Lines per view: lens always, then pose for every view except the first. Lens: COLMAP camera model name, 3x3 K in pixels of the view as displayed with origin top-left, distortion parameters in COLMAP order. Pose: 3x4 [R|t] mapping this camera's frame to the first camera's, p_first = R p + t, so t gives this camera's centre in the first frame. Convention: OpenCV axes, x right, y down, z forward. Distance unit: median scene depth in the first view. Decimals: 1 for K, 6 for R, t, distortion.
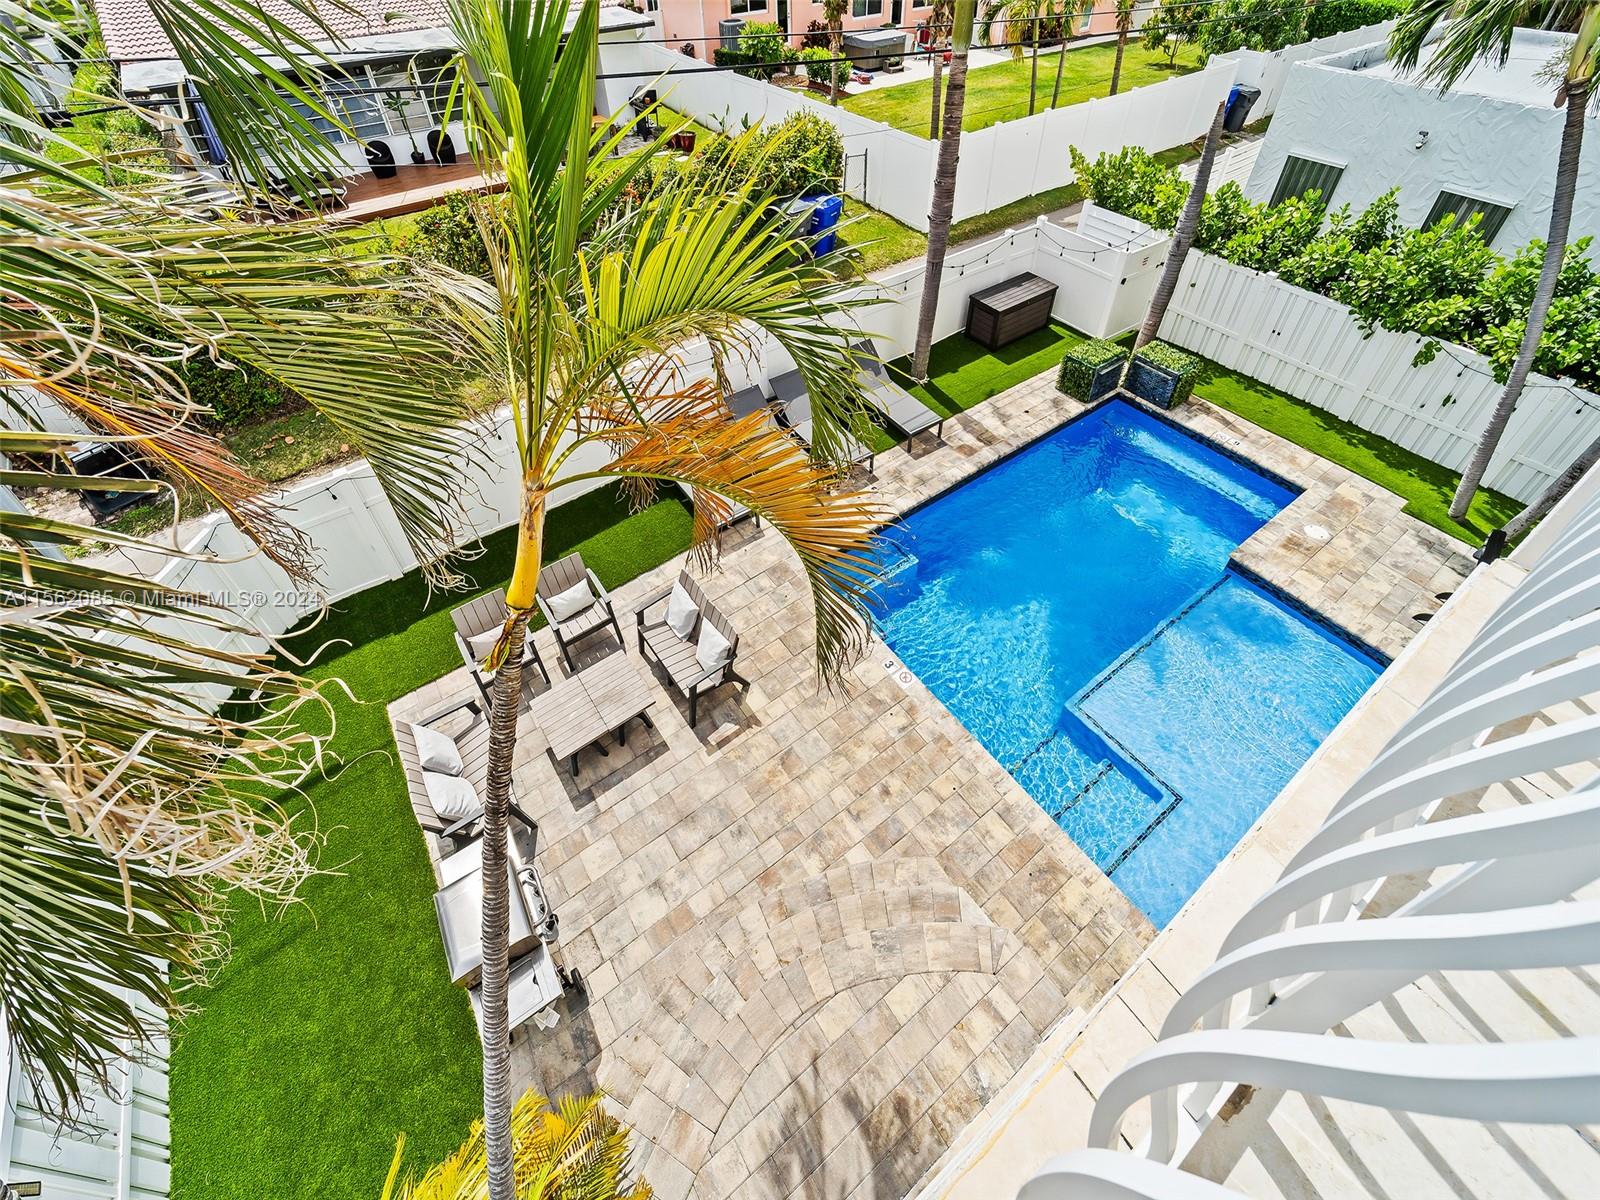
lens RADIAL K [[662.0, 0, 801.2], [0, 662.0, 584.9], [0, 0, 1]] dist [0.000938, -0.000355]
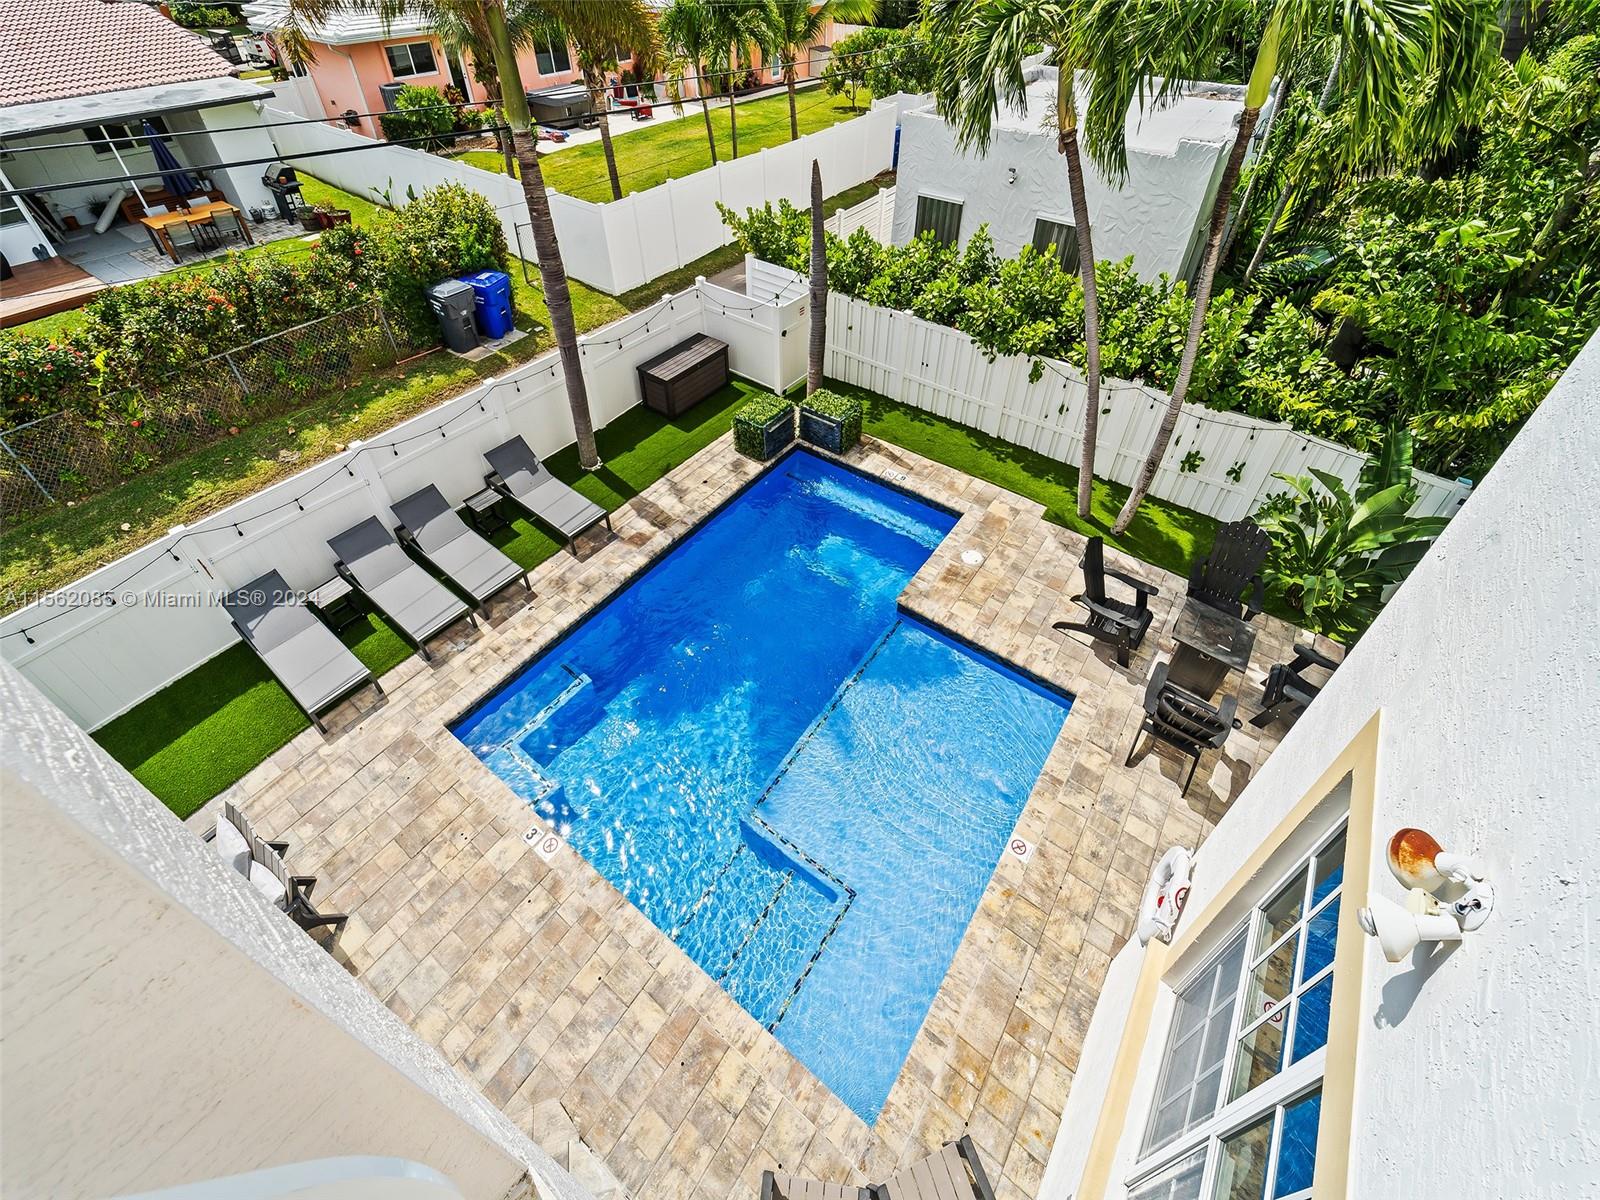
lens RADIAL K [[649.1, 0, 800.0], [0, 649.1, 600.0], [0, 0, 1]] dist [0.001794, -0.000522]
pose [[0.946427, -0.221352, 0.235114, 0.212142], [0.226553, 0.973986, 0.005009, -0.066070], [-0.230107, 0.048525, 0.971955, 0.046140]]
